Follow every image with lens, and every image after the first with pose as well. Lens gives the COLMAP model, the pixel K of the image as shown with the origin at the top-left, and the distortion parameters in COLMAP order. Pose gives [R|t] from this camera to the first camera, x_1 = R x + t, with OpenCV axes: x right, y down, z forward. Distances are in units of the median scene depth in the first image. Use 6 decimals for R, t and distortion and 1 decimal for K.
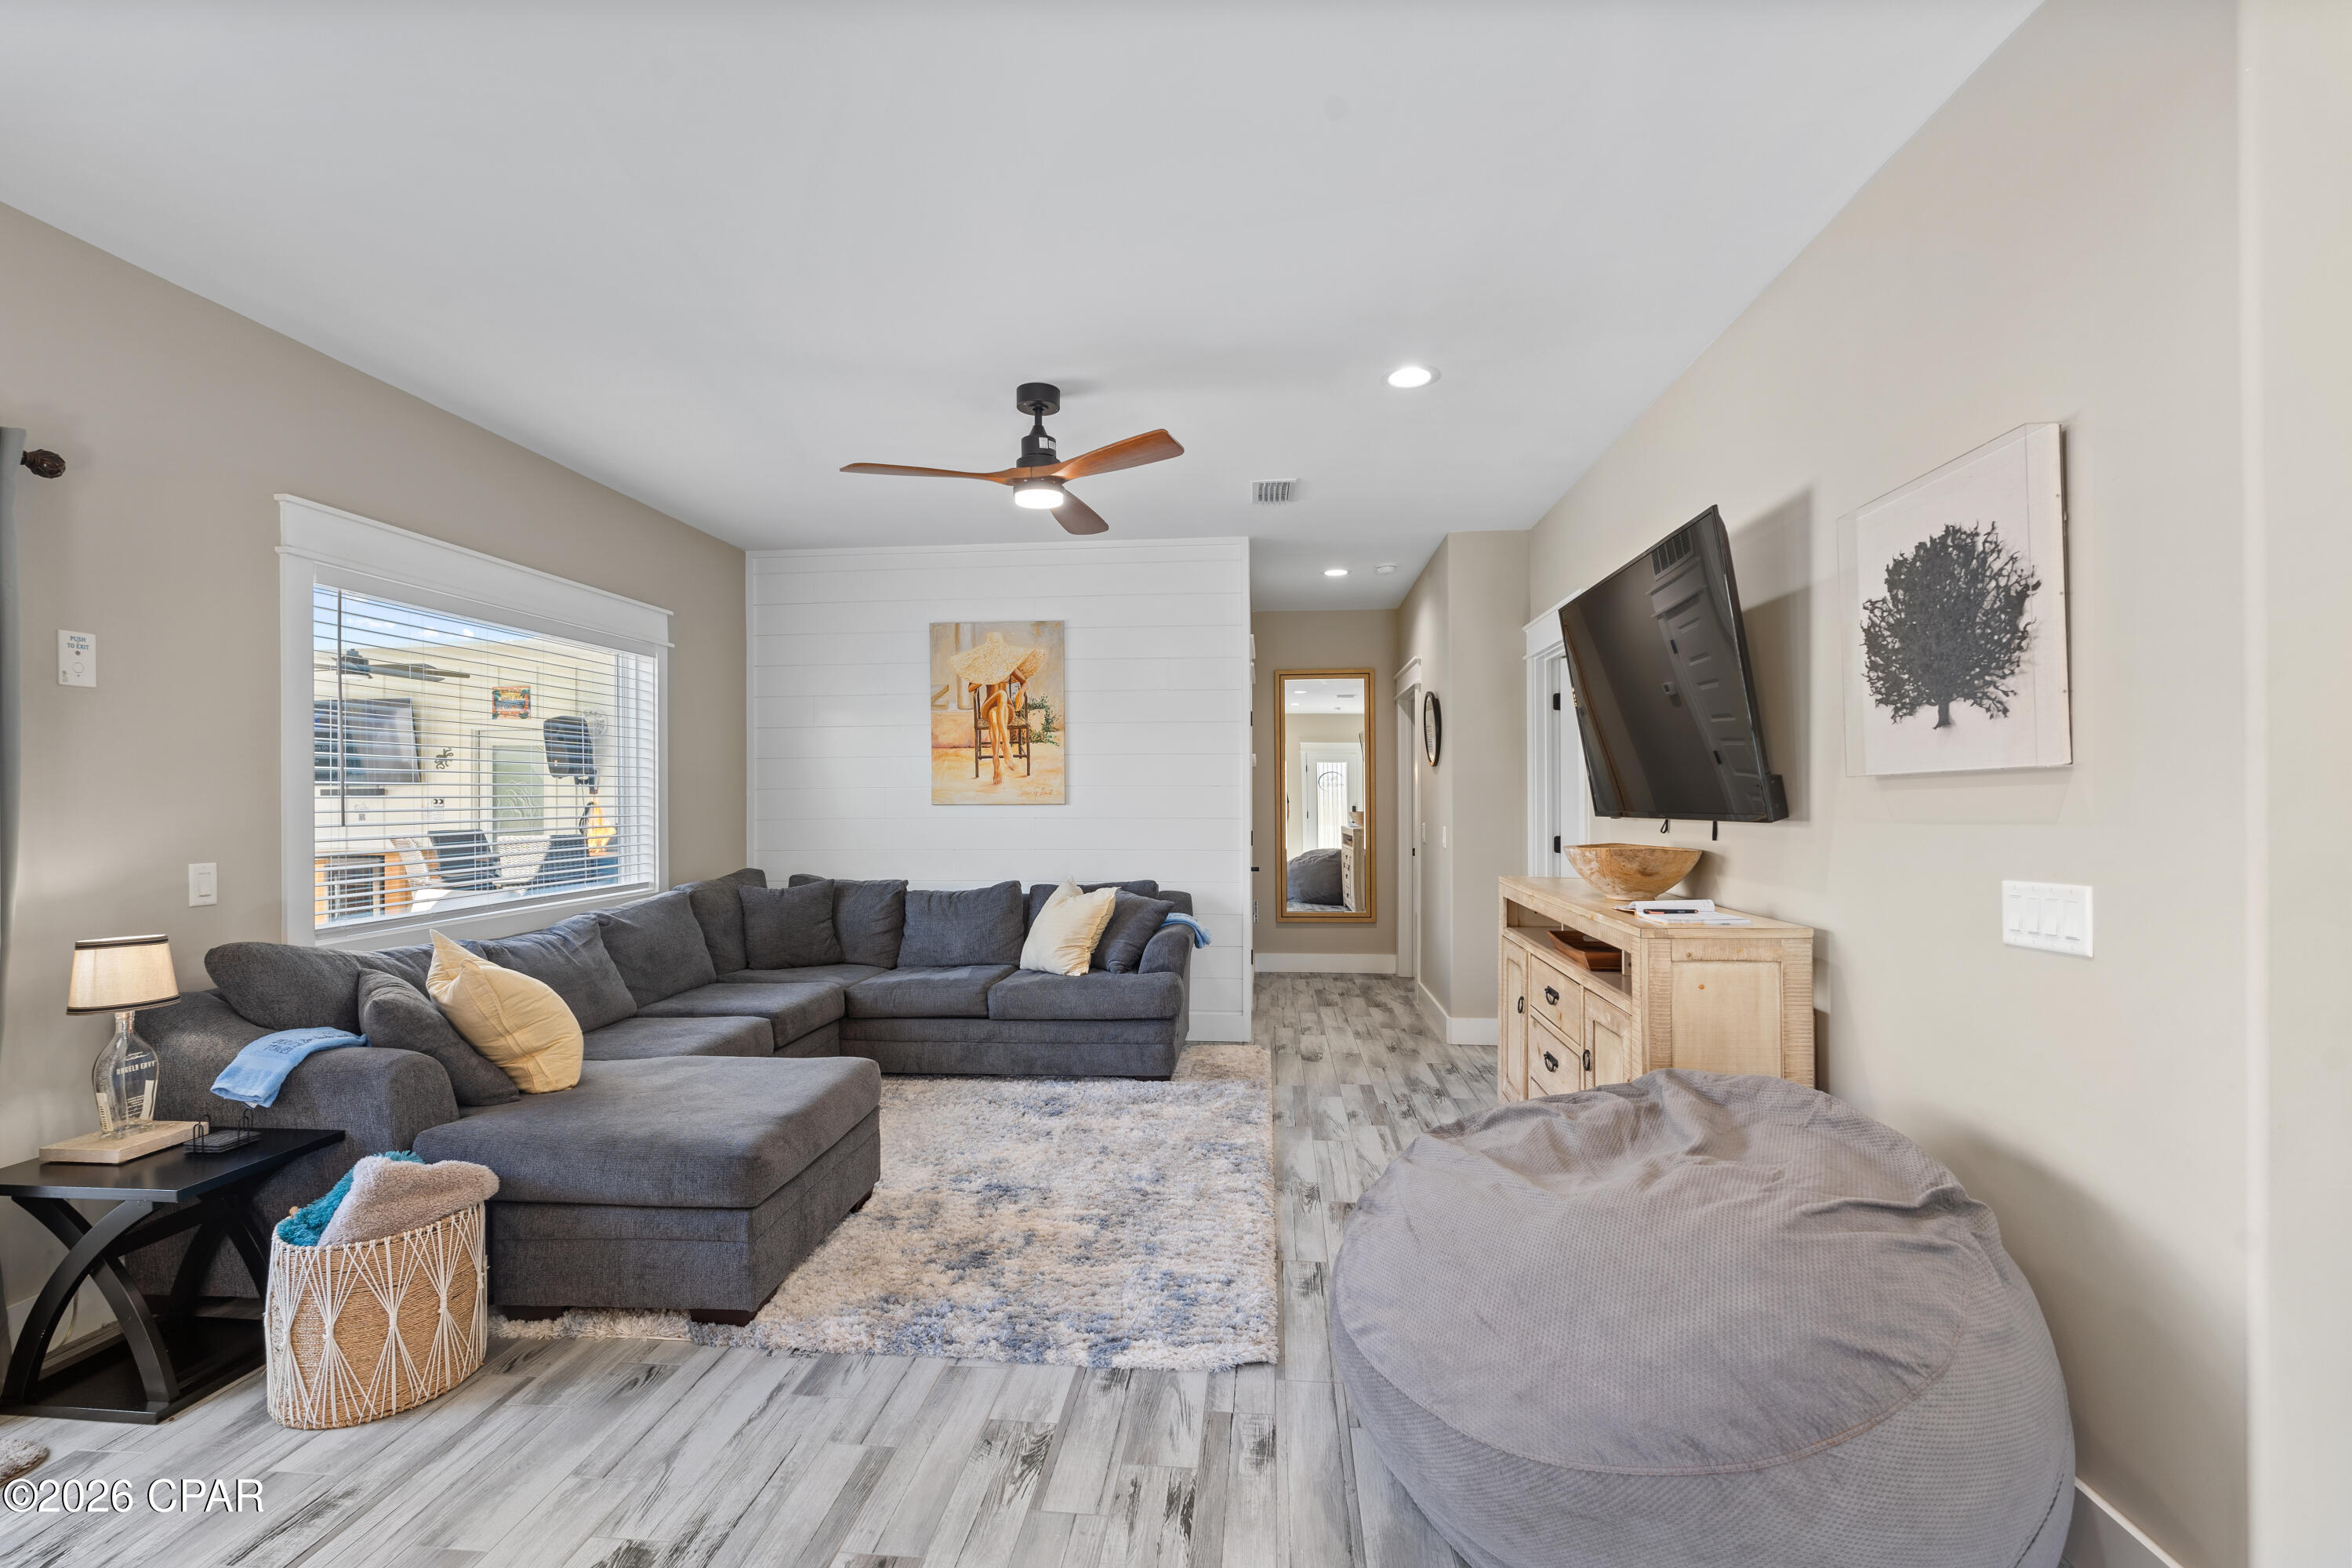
lens RADIAL K [[1047.7, 0, 1170.6], [0, 1047.7, 792.9], [0, 0, 1]] dist [-0.000761, 0.000173]
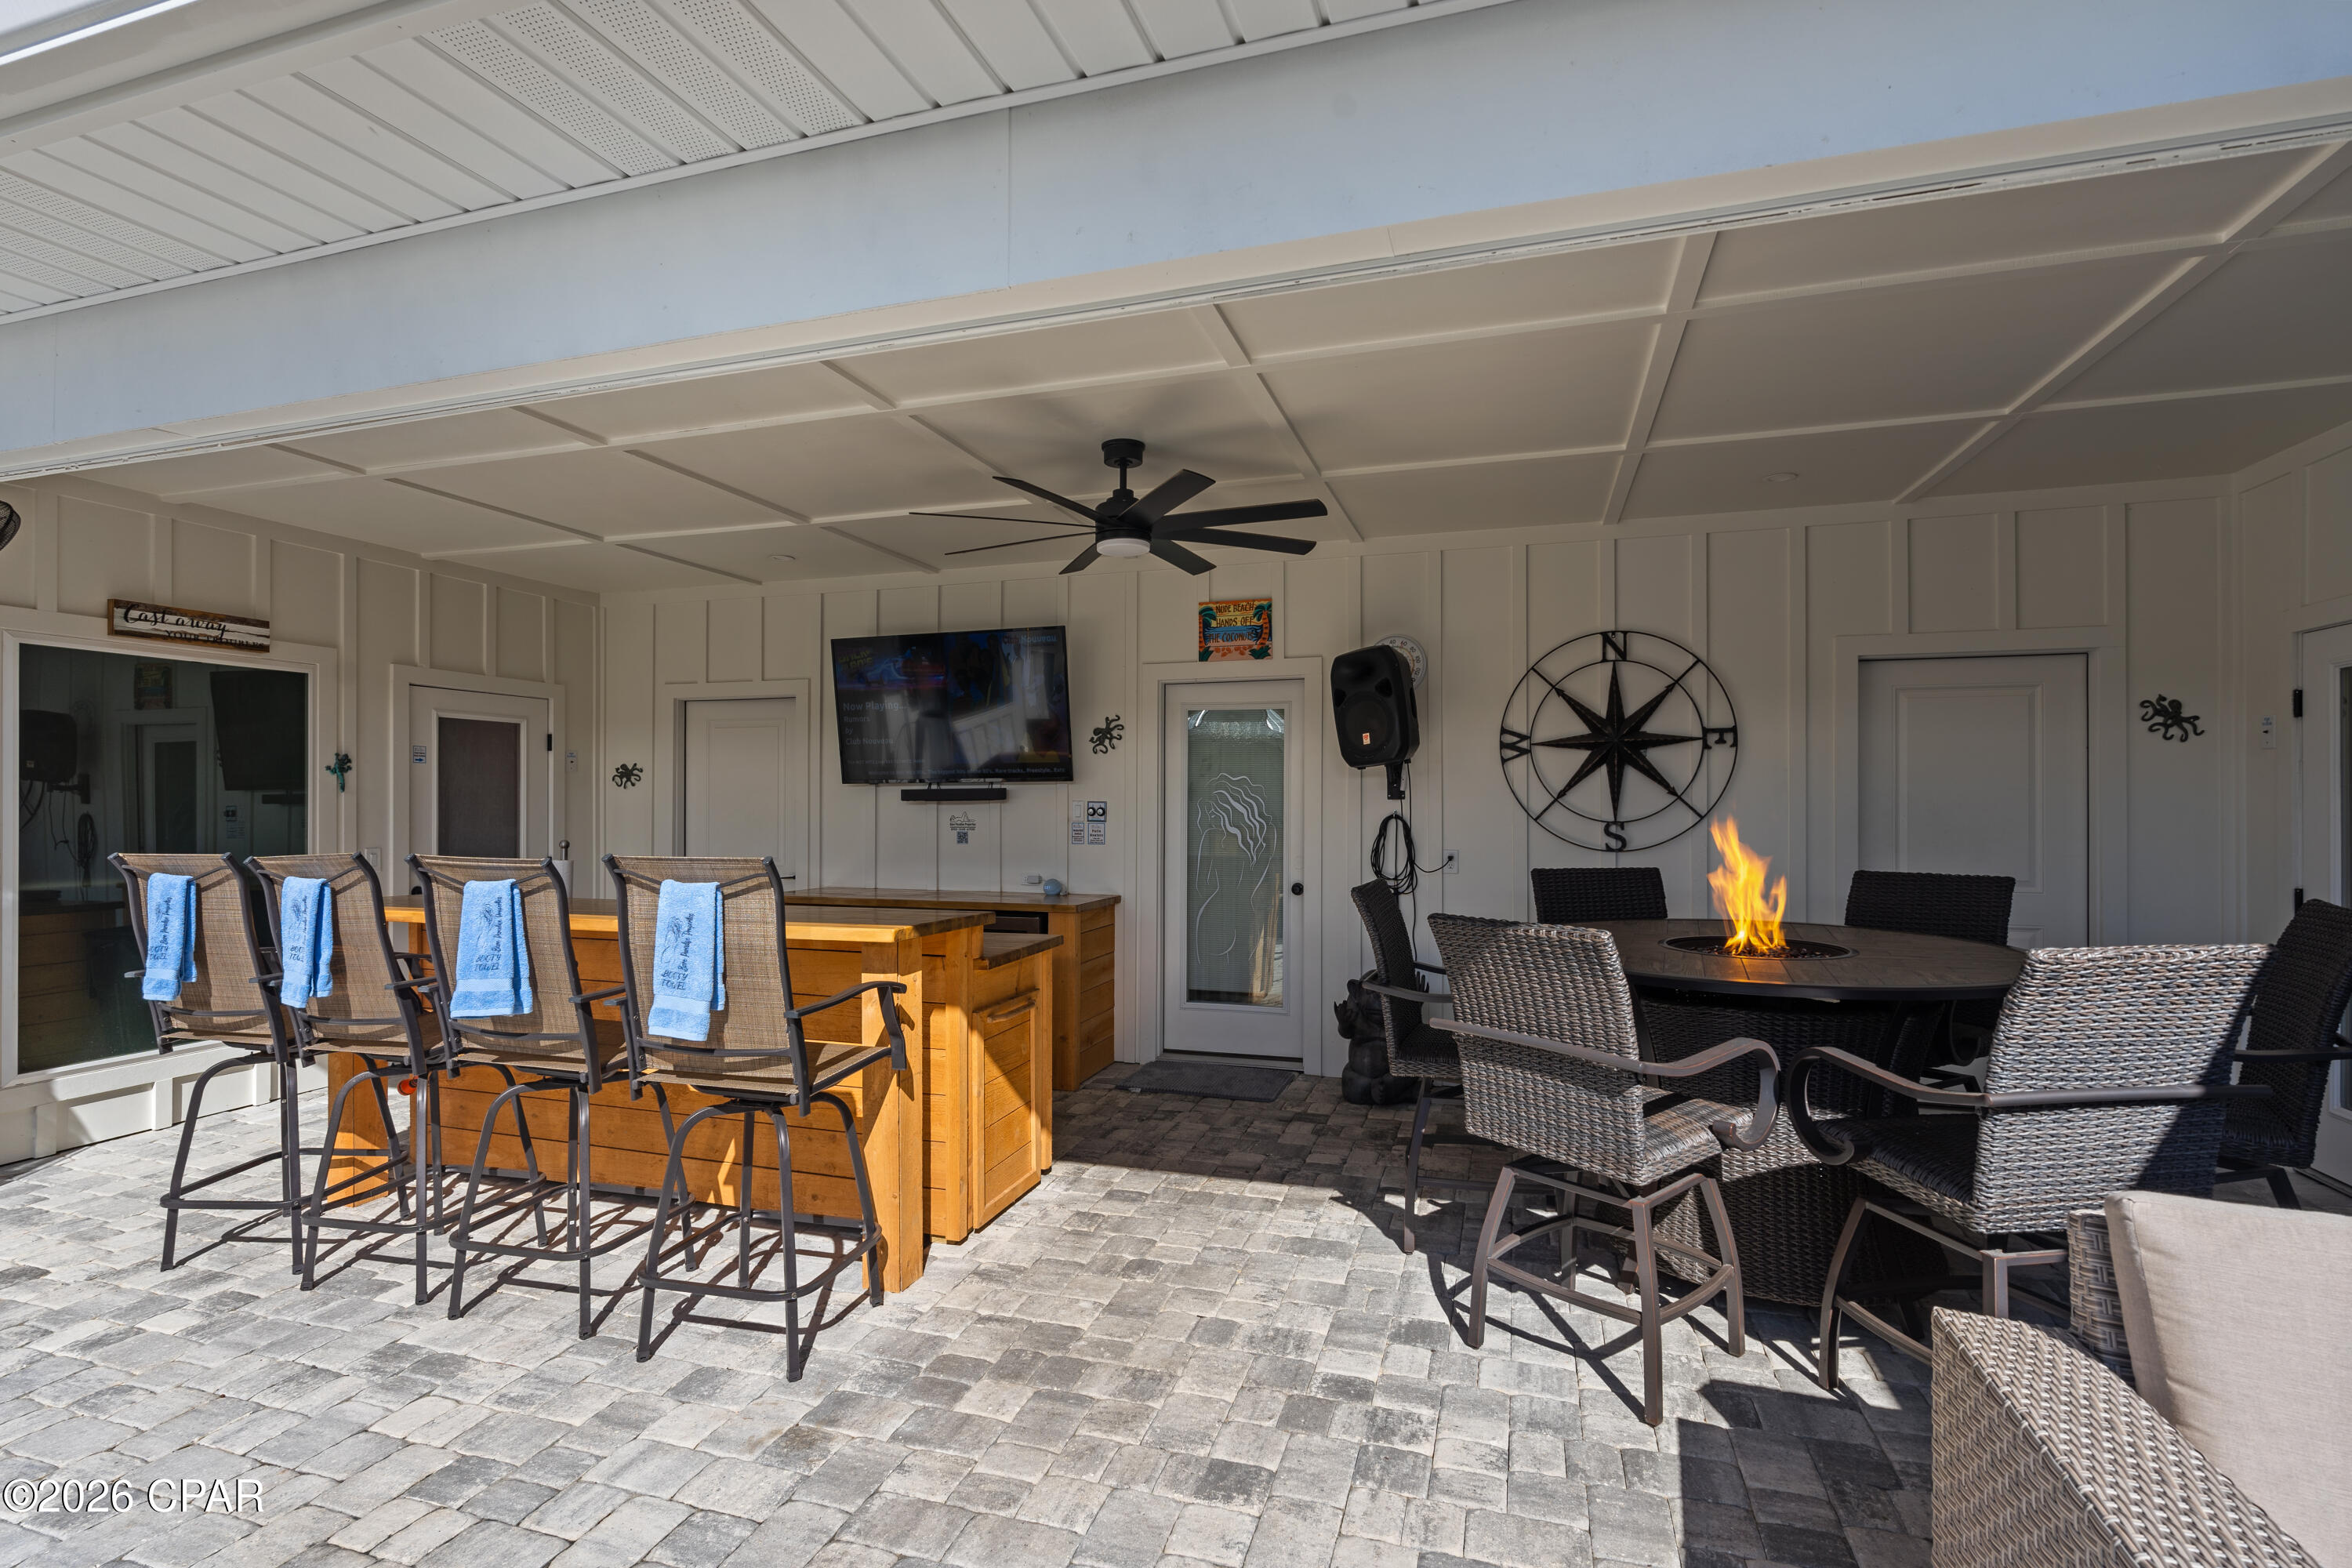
lens RADIAL K [[1115.8, 0, 1167.4], [0, 1115.8, 792.9], [0, 0, 1]] dist [0.004082, 0.000870]
pose [[0.979460, 0.002893, -0.201620, -0.547010], [-0.004429, 0.999965, -0.007168, 0.002113], [0.201592, 0.007914, 0.979438, 0.429855]]
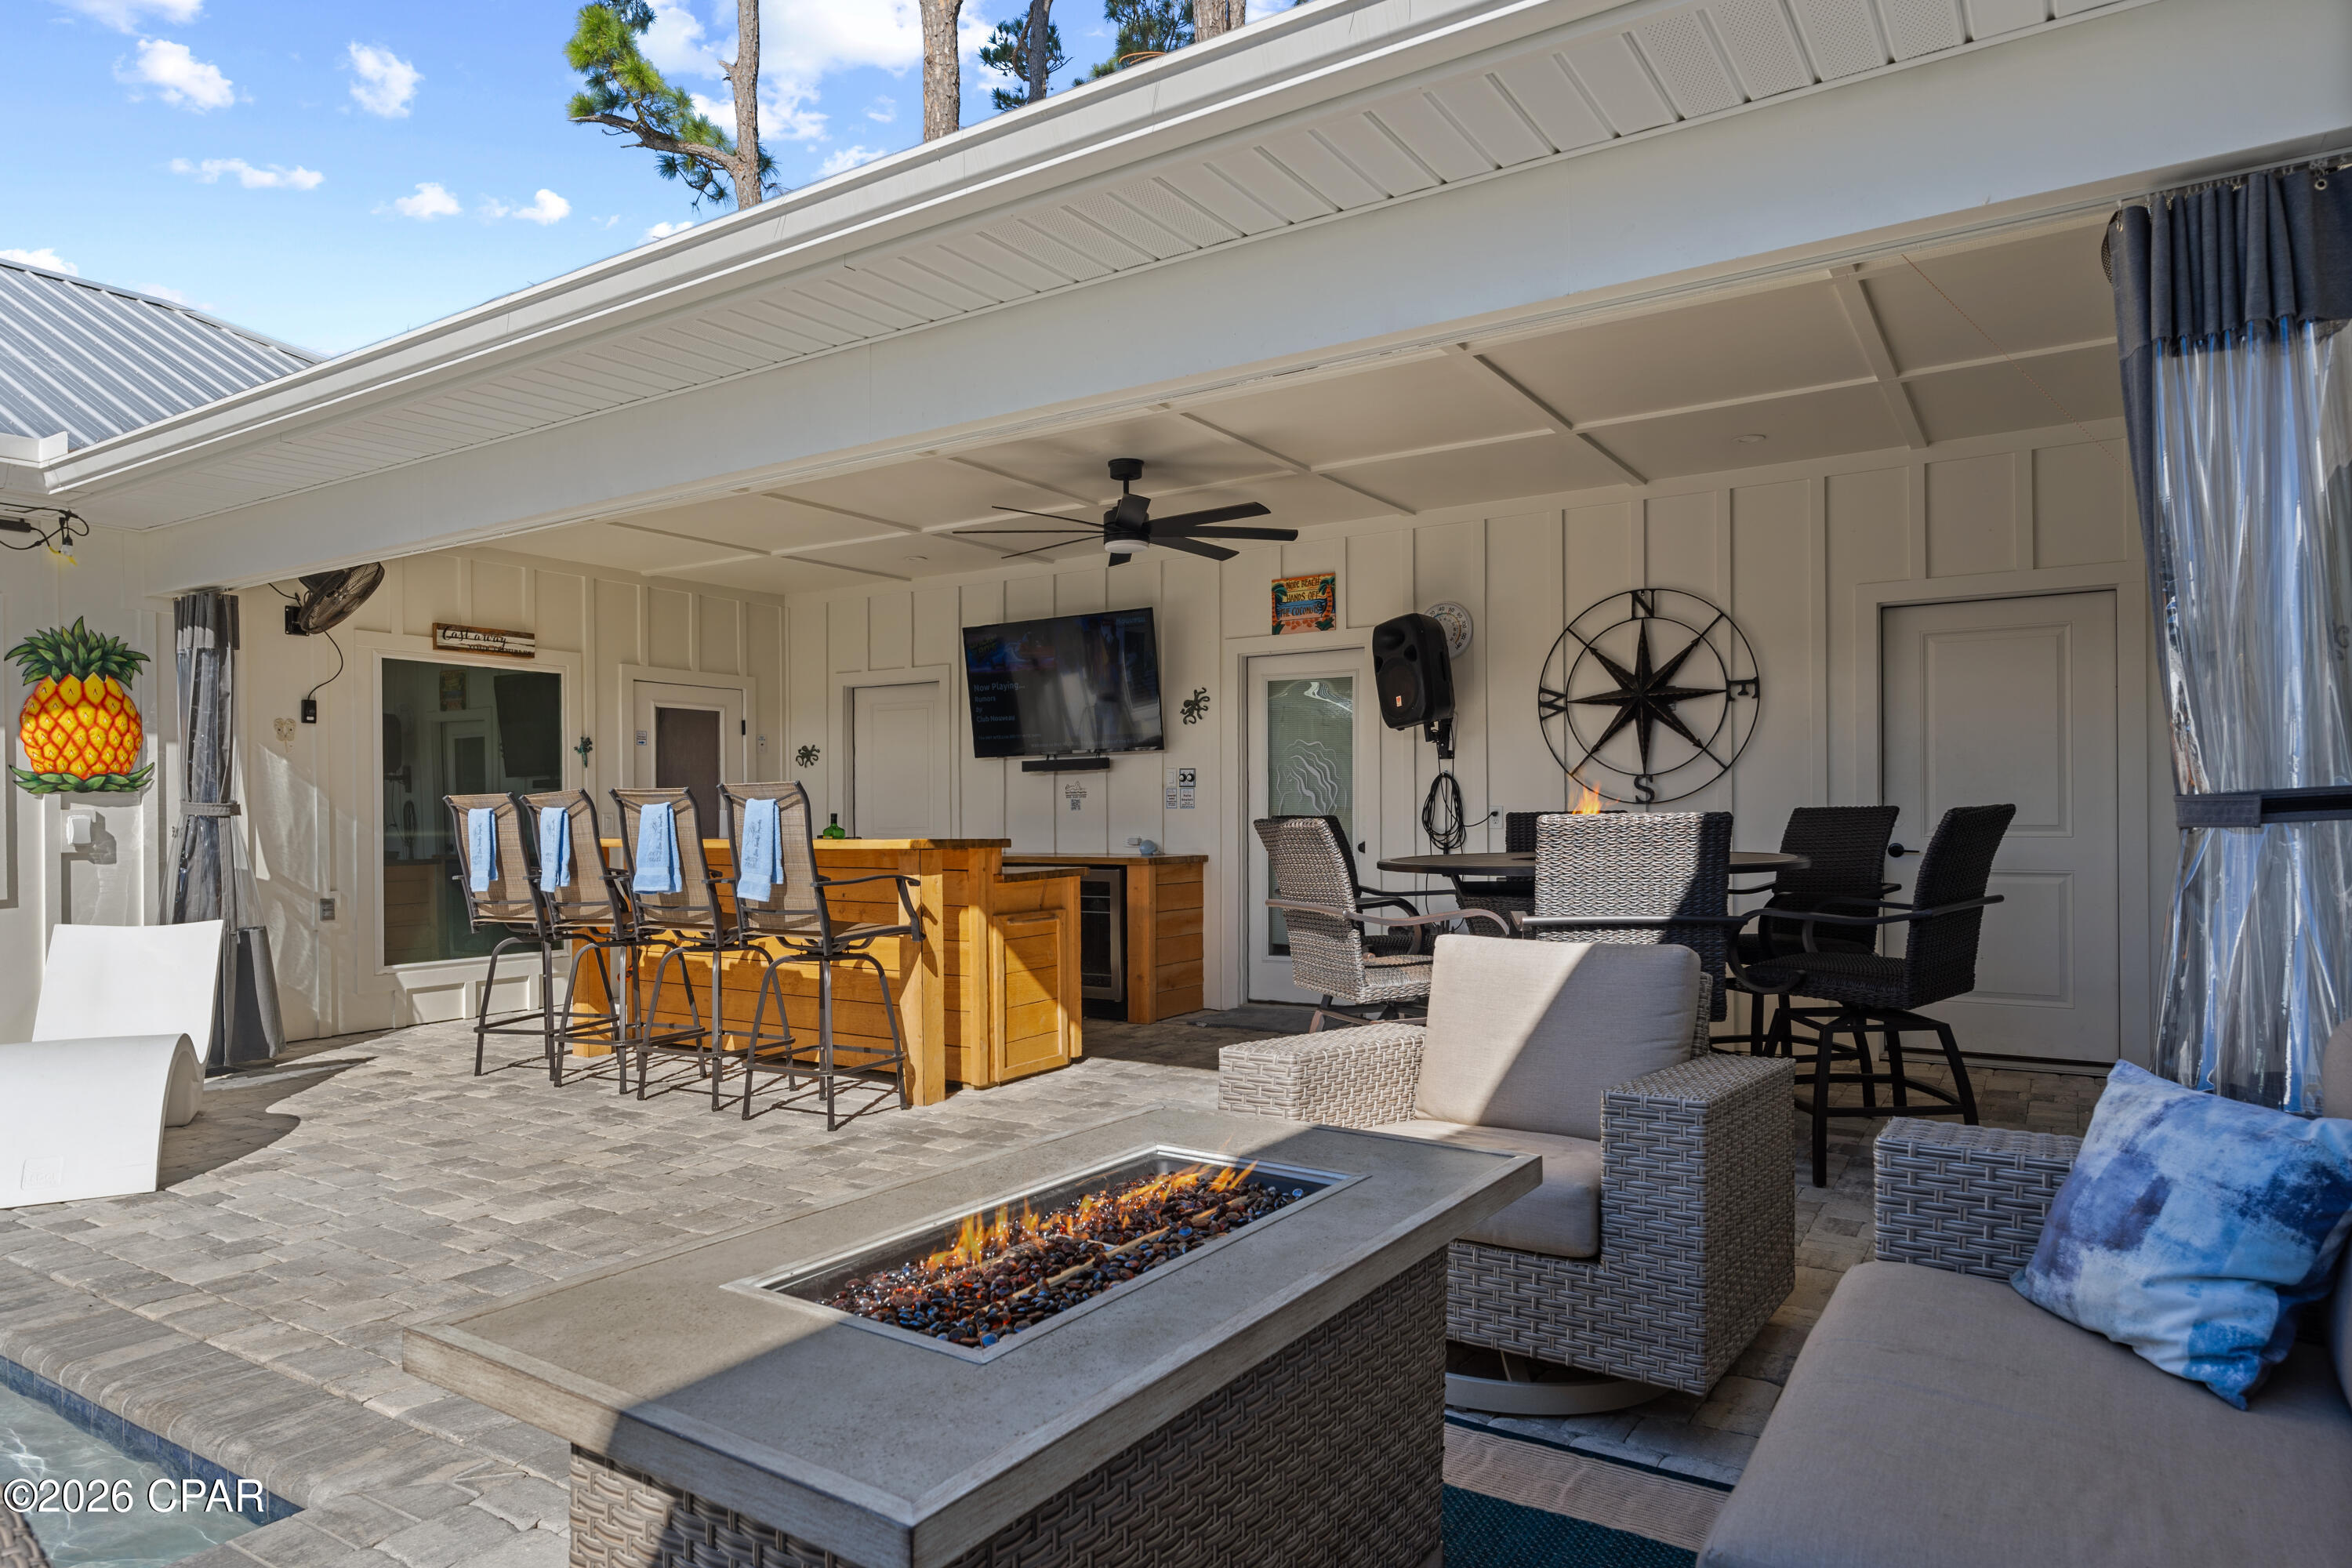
lens RADIAL K [[1430.7, 0, 1163.4], [0, 1430.7, 799.9], [0, 0, 1]] dist [0.023581, -0.002070]
pose [[0.890364, -0.007209, -0.455193, -0.340490], [0.003830, 0.999958, -0.008345, 0.027740], [0.455234, 0.005686, 0.890354, 0.264901]]
